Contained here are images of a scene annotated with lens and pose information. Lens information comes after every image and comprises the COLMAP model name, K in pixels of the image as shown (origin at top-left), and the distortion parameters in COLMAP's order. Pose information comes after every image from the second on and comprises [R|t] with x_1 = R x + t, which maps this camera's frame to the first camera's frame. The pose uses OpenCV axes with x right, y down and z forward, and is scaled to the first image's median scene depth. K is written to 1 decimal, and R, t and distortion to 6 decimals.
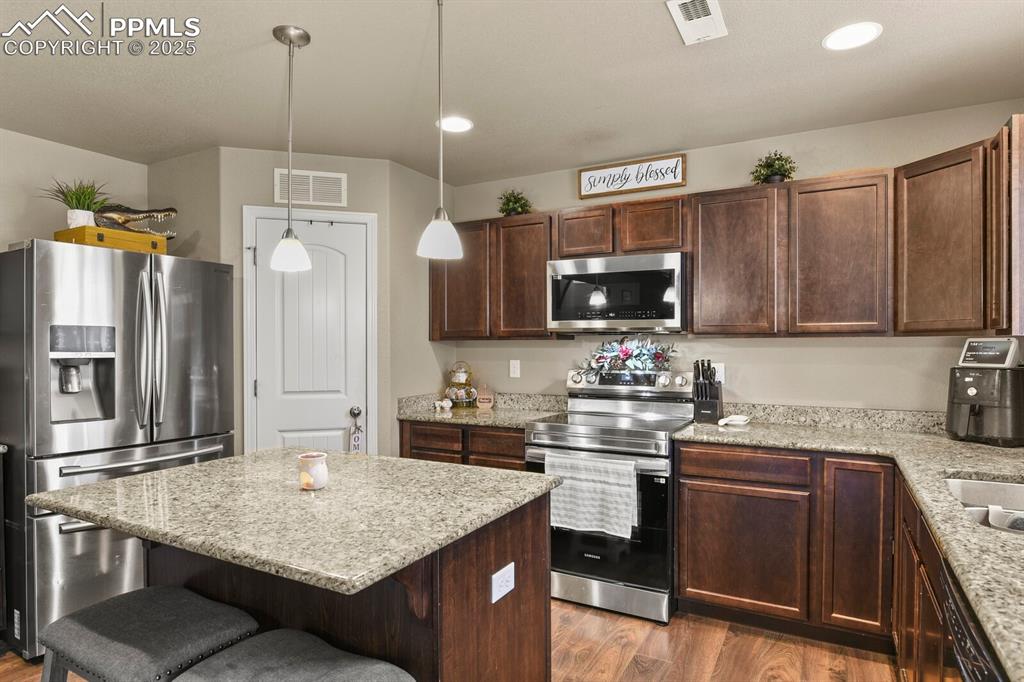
lens RADIAL K [[579.6, 0, 515.5], [0, 579.6, 345.3], [0, 0, 1]] dist [-0.008972, -0.001938]
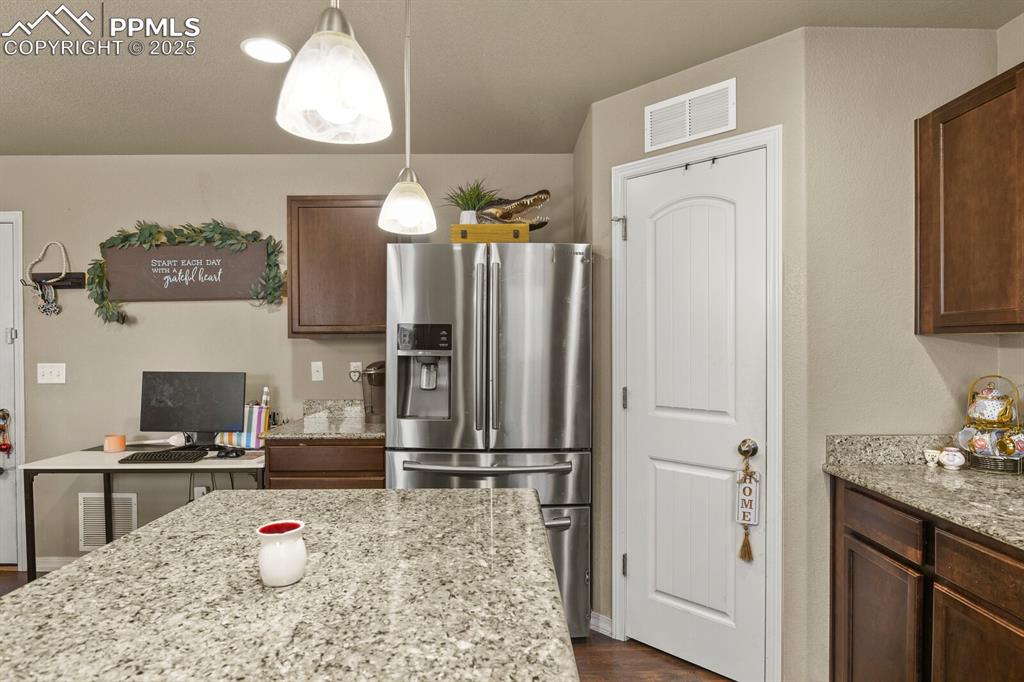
lens RADIAL K [[579.6, 0, 515.5], [0, 579.6, 345.3], [0, 0, 1]] dist [-0.008972, -0.001938]
pose [[0.490144, 0.003258, -0.871636, 0.157633], [0.000779, 0.999991, 0.004176, -0.000651], [0.871641, -0.002726, 0.490137, 0.489001]]
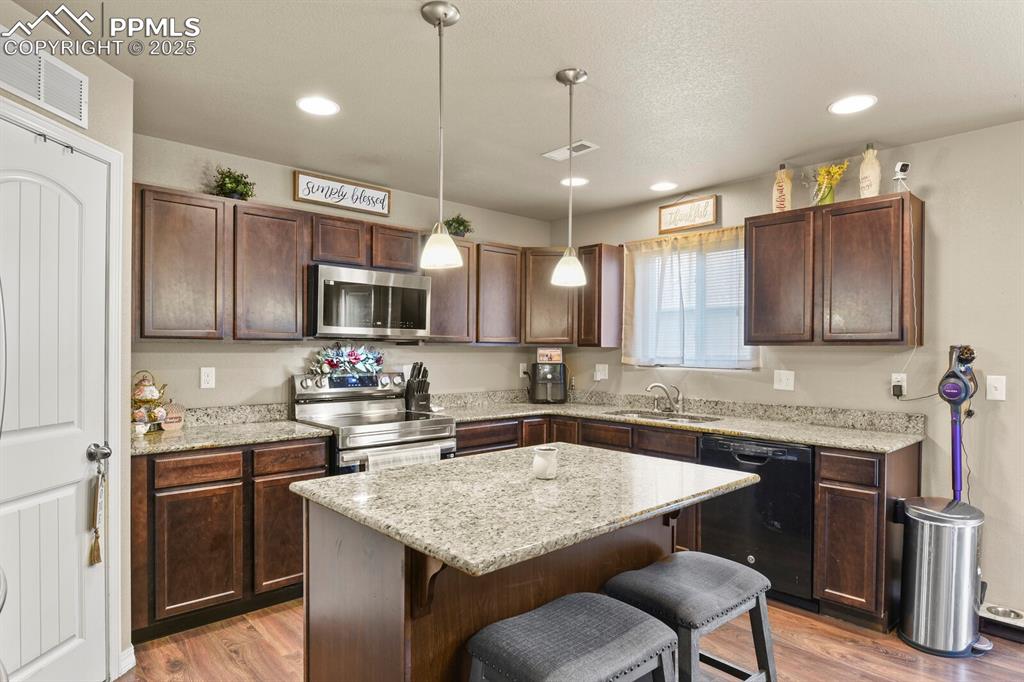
lens RADIAL K [[579.6, 0, 515.5], [0, 579.6, 345.3], [0, 0, 1]] dist [-0.008972, -0.001938]
pose [[0.323100, 0.012488, 0.946282, -0.762099], [-0.004058, 0.999922, -0.011811, 0.002148], [-0.946356, -0.000024, 0.323125, 0.369260]]
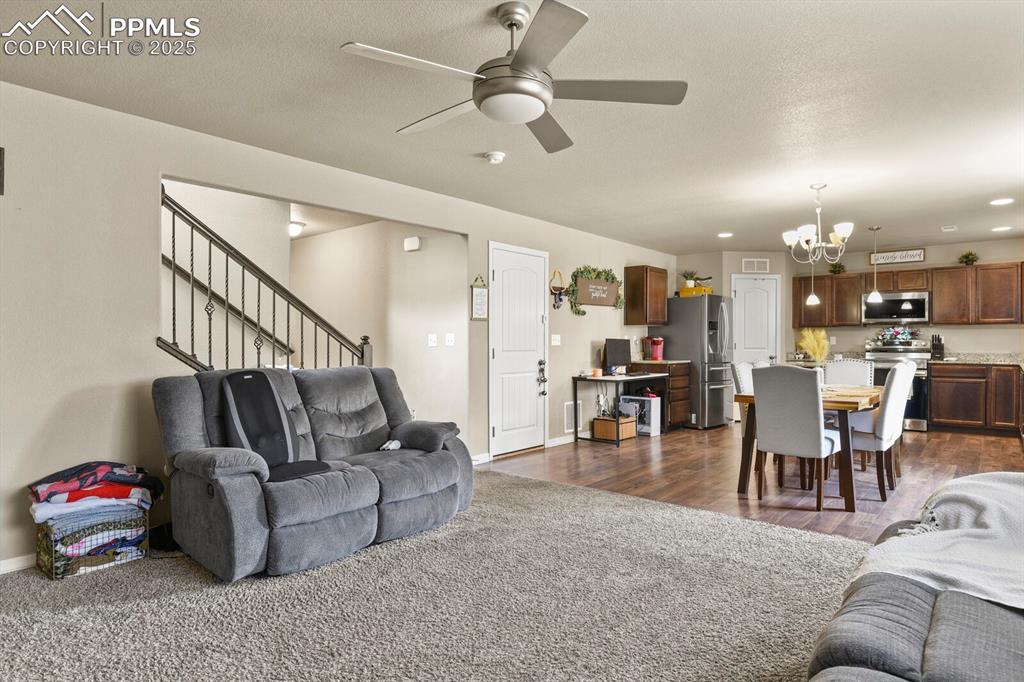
lens RADIAL K [[575.4, 0, 512.0], [0, 575.4, 341.0], [0, 0, 1]] dist [-0.001007, -0.011241]
pose [[0.979609, 0.000902, -0.200914, -0.900598], [-0.002355, 0.999973, -0.006991, 0.070302], [0.200902, 0.007322, 0.979584, -1.653732]]
